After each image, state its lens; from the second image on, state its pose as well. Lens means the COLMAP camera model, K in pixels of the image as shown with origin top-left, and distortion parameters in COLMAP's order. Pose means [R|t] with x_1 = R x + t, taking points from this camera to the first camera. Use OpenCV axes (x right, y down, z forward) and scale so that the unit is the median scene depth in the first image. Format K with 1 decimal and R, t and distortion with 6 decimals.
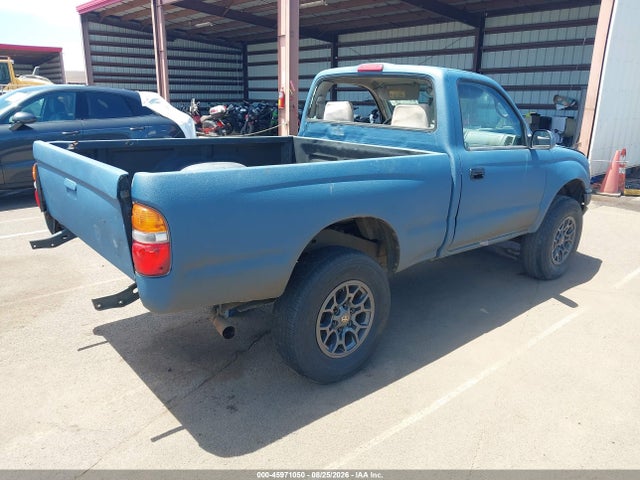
lens RADIAL K [[503.3, 0, 300.7], [0, 503.3, 240.3], [0, 0, 1]] dist [0.023551, -0.002822]
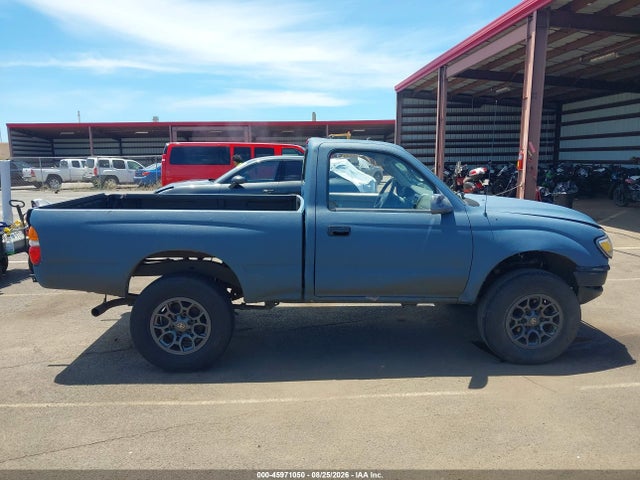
lens RADIAL K [[500.3, 0, 303.5], [0, 500.3, 239.9], [0, 0, 1]] dist [0.001453, -0.010863]
pose [[0.785399, 0.079968, -0.613803, 0.418678], [-0.150741, 0.986476, -0.064362, -0.012904], [0.600355, 0.143075, 0.786831, 0.038146]]
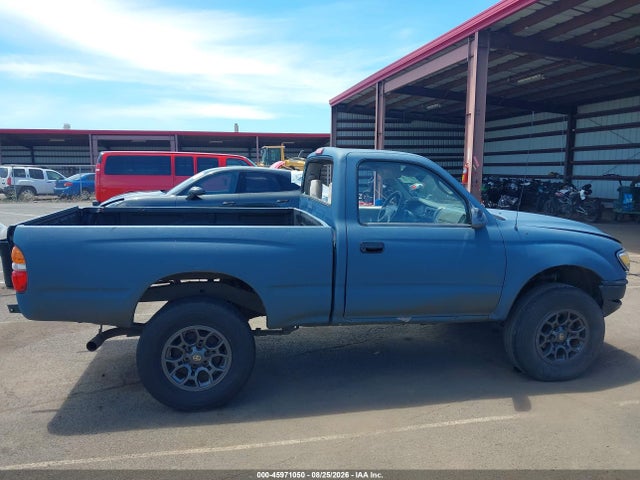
lens RADIAL K [[500.3, 0, 303.5], [0, 500.3, 239.9], [0, 0, 1]] dist [0.001453, -0.010863]
pose [[0.869915, 0.057383, -0.489852, 0.314199], [-0.126303, 0.986008, -0.108794, -0.007858], [0.476755, 0.156511, 0.864991, 0.020952]]
